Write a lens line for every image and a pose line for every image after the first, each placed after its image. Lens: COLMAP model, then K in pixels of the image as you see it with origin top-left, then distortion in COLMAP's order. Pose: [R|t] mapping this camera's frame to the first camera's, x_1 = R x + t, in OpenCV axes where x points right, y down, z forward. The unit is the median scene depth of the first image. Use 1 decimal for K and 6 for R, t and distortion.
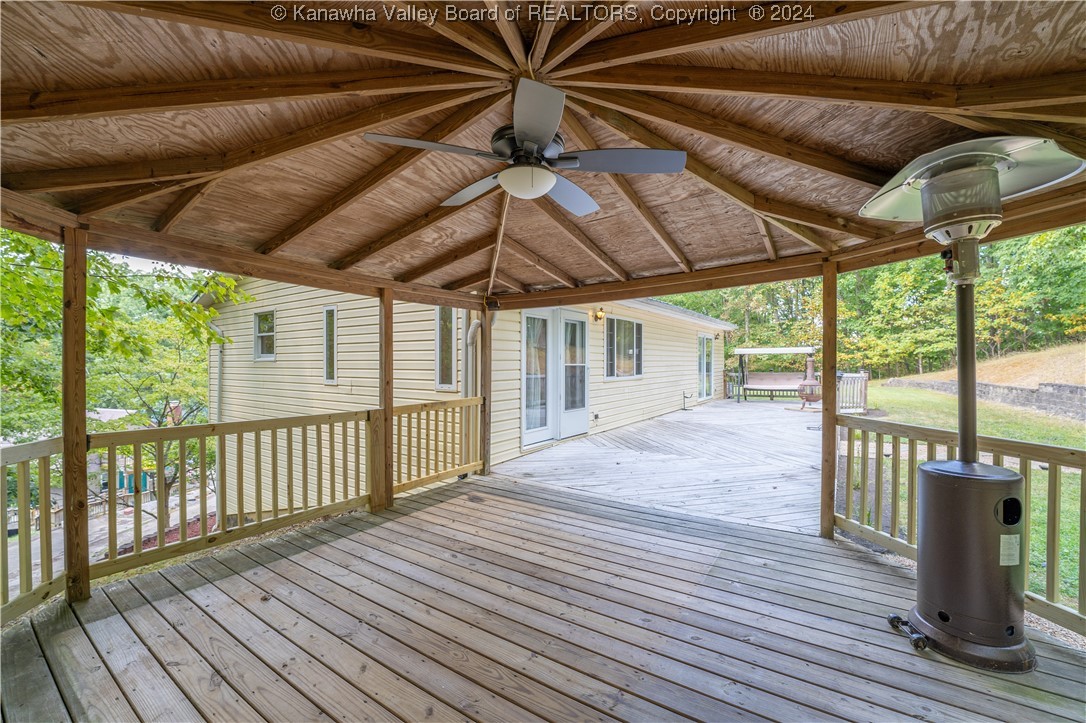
lens RADIAL K [[446.2, 0, 540.7], [0, 446.2, 362.7], [0, 0, 1]] dist [-0.021723, 0.000307]
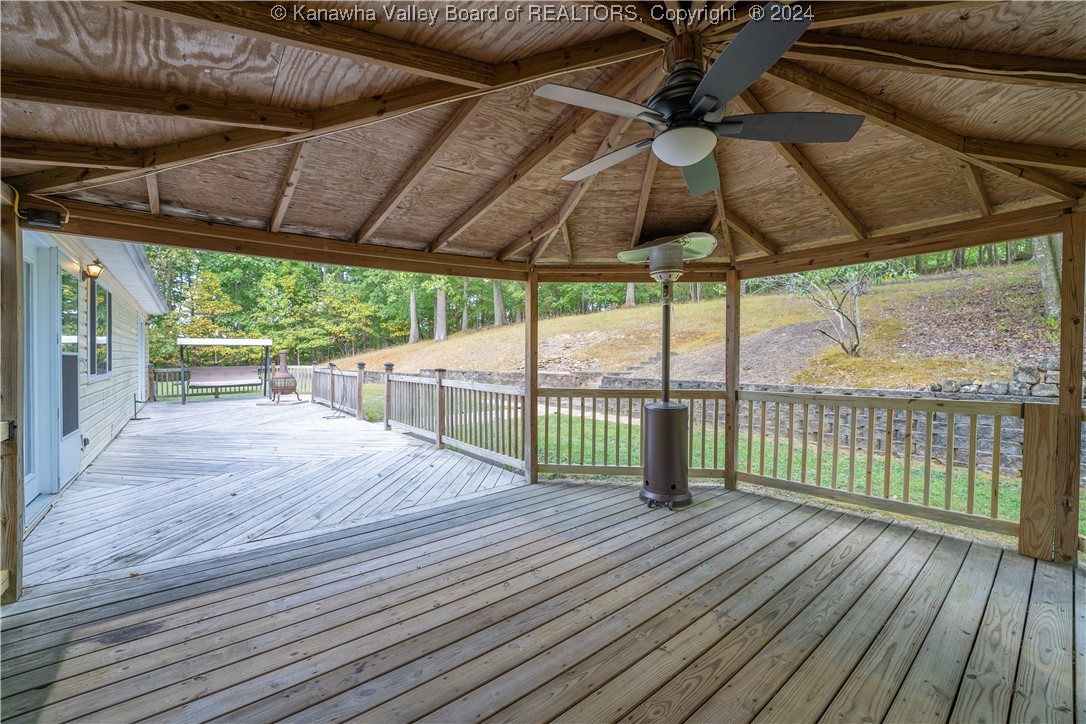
lens RADIAL K [[446.2, 0, 540.7], [0, 446.2, 363.2], [0, 0, 1]] dist [-0.021723, 0.000307]
pose [[0.282026, -0.013331, 0.959314, -0.536930], [0.002620, 0.999910, 0.013125, 0.020979], [-0.959403, -0.001189, 0.282035, 0.536196]]
